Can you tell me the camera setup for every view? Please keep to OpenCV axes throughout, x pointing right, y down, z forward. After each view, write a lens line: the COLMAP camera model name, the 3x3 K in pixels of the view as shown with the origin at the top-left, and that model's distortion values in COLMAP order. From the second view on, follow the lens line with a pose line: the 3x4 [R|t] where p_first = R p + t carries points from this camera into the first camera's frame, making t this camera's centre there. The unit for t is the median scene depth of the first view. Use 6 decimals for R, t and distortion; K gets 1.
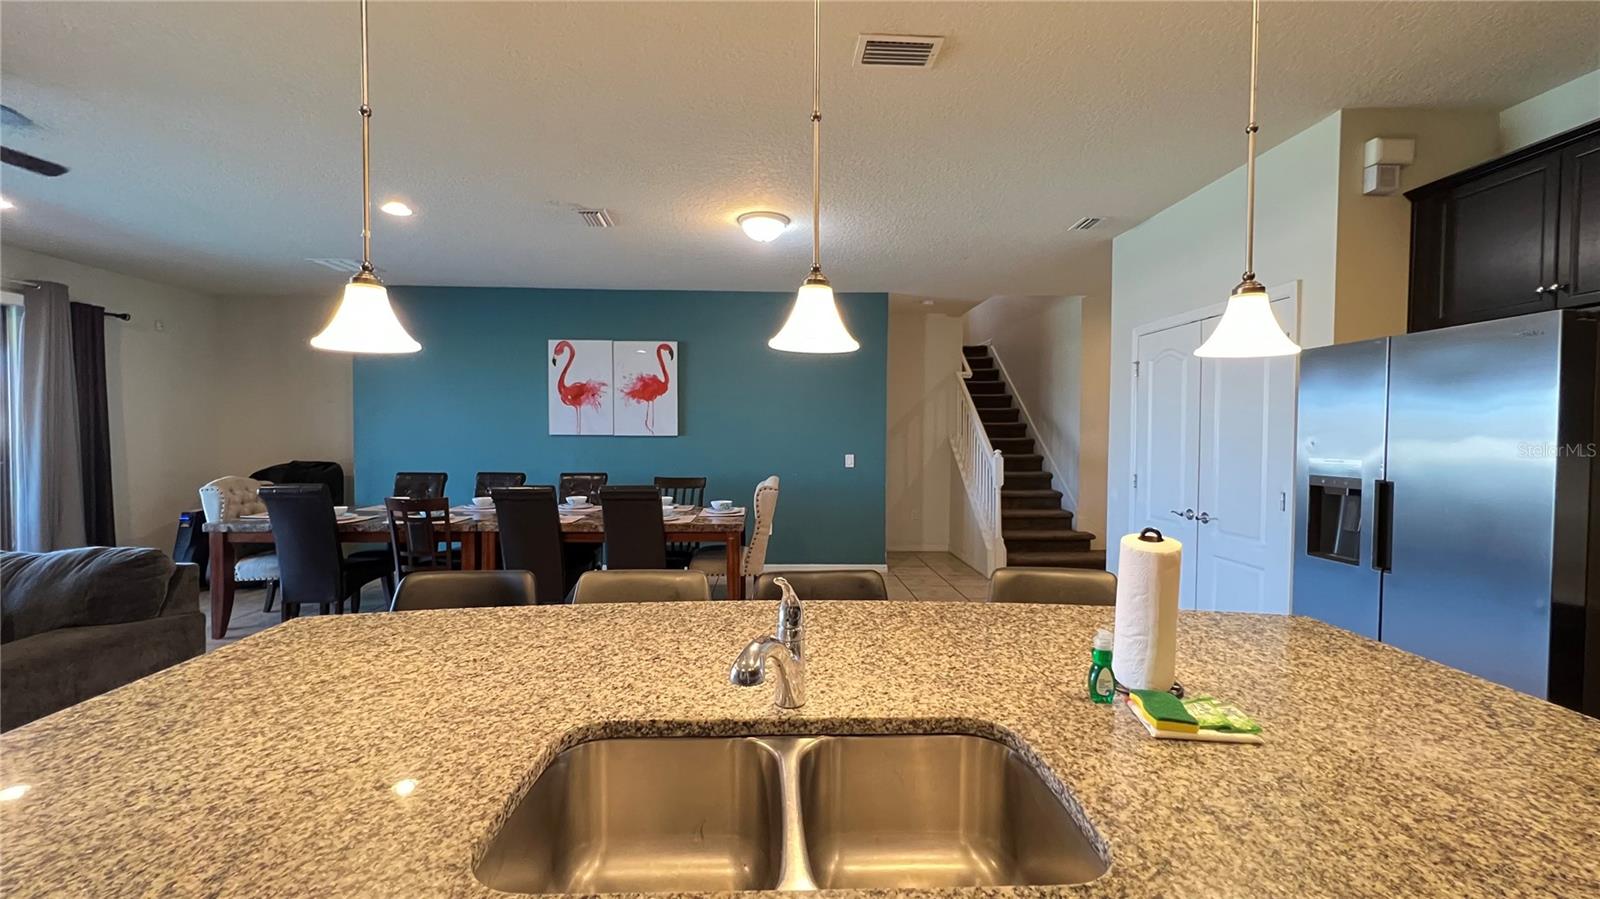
lens RADIAL K [[642.0, 0, 801.4], [0, 642.0, 447.2], [0, 0, 1]] dist [0.001269, 0.000045]
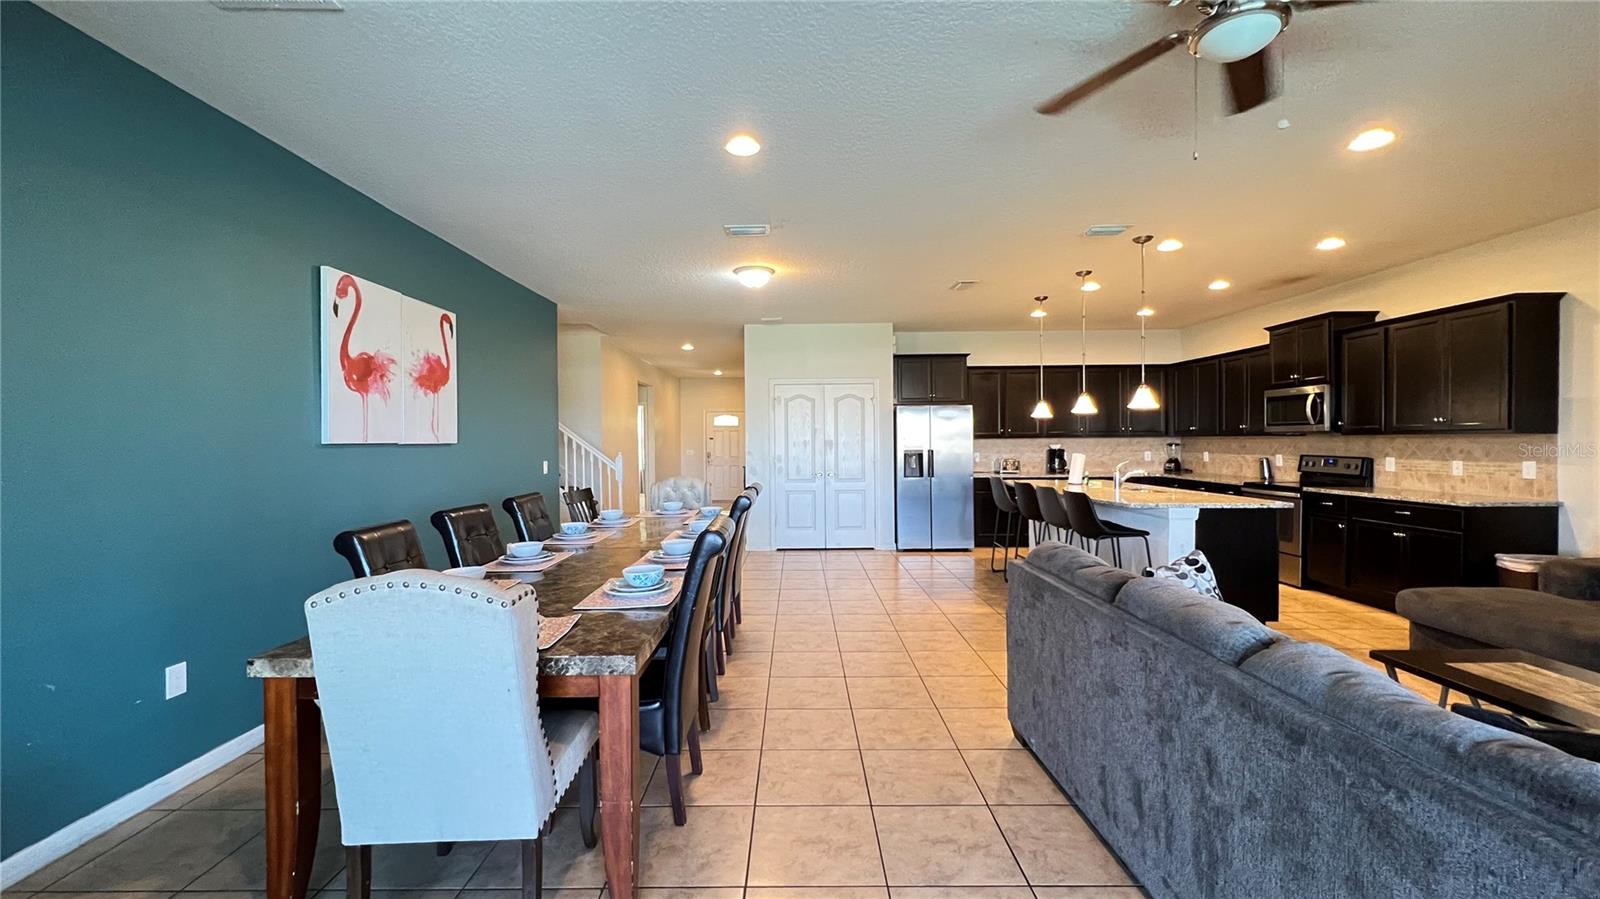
lens RADIAL K [[642.0, 0, 799.5], [0, 642.0, 444.4], [0, 0, 1]] dist [0.001269, 0.000045]
pose [[0.054017, -0.011137, 0.998478, -0.903300], [0.029129, 0.999530, 0.009572, -0.012318], [-0.998115, 0.028567, 0.054316, 0.575941]]
